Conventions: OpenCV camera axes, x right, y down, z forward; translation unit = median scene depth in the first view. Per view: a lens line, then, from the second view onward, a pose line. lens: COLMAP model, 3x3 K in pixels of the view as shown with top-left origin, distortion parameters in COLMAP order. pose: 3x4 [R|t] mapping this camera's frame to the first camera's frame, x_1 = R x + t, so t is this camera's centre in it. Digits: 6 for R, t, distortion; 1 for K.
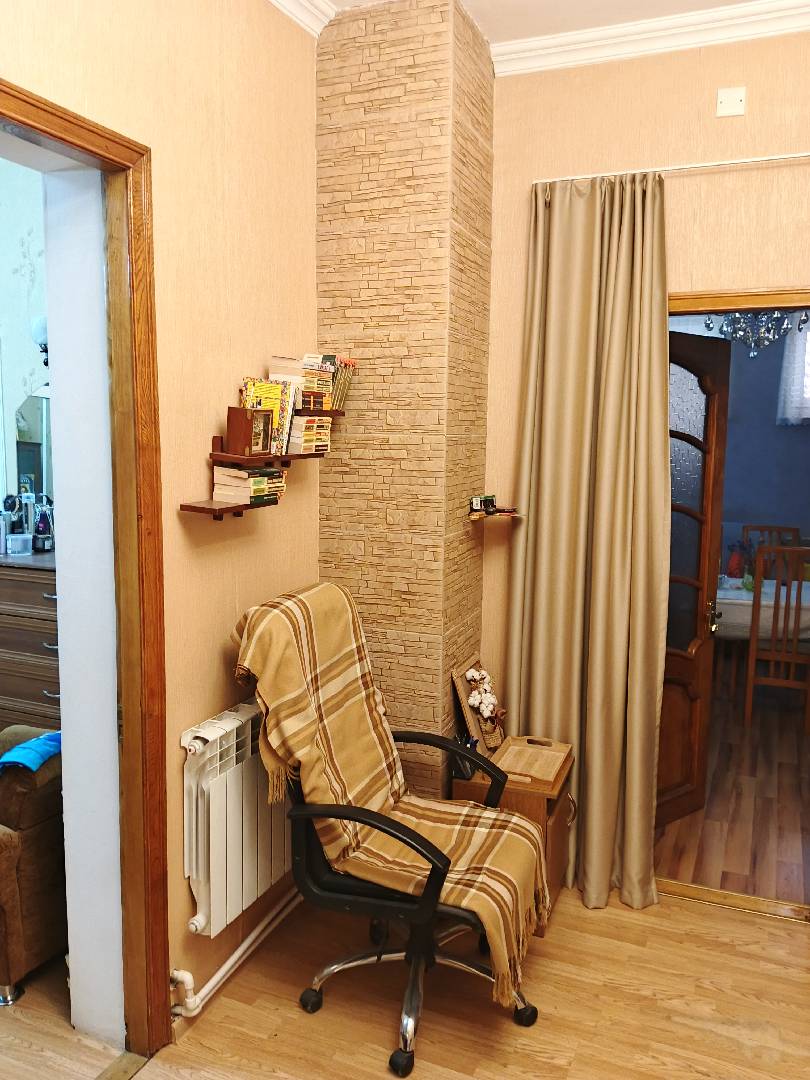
lens RADIAL K [[844.7, 0, 396.1], [0, 844.7, 516.7], [0, 0, 1]] dist [0.074486, -0.160617]
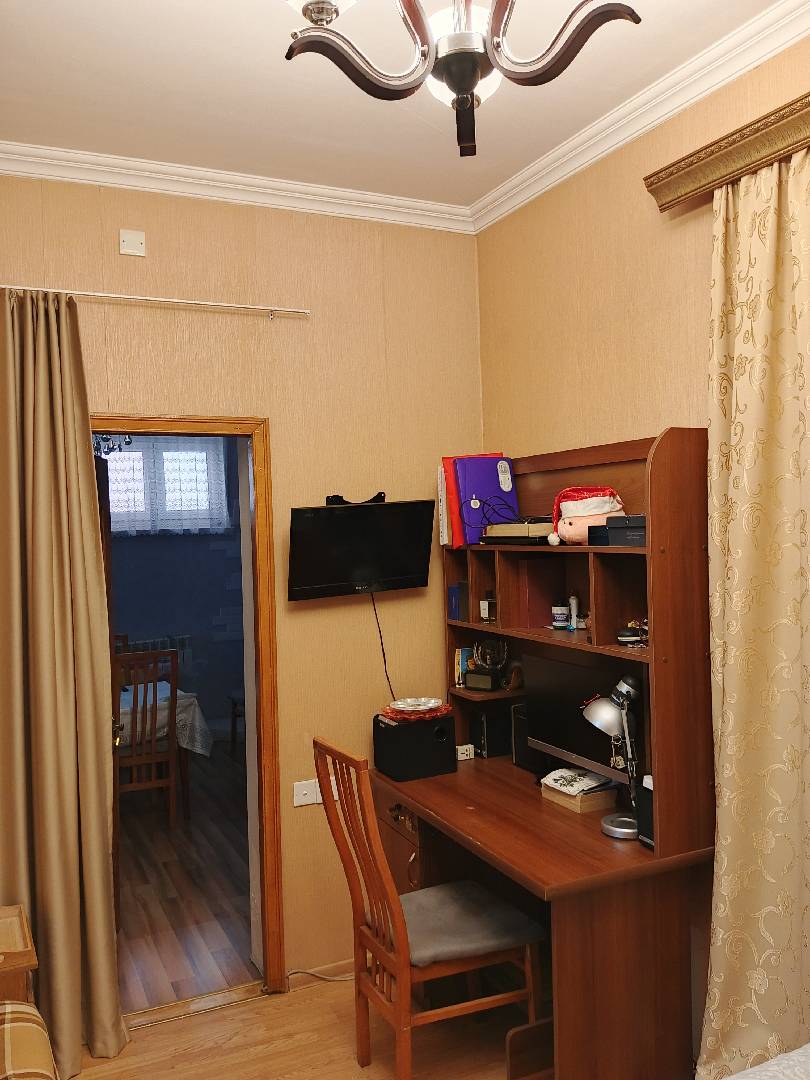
lens RADIAL K [[844.7, 0, 396.1], [0, 844.7, 516.7], [0, 0, 1]] dist [0.074486, -0.160617]
pose [[0.655130, -0.022071, 0.755194, -0.209313], [0.123869, 0.989185, -0.078547, -0.015038], [-0.745293, 0.145003, 0.650778, 0.087984]]
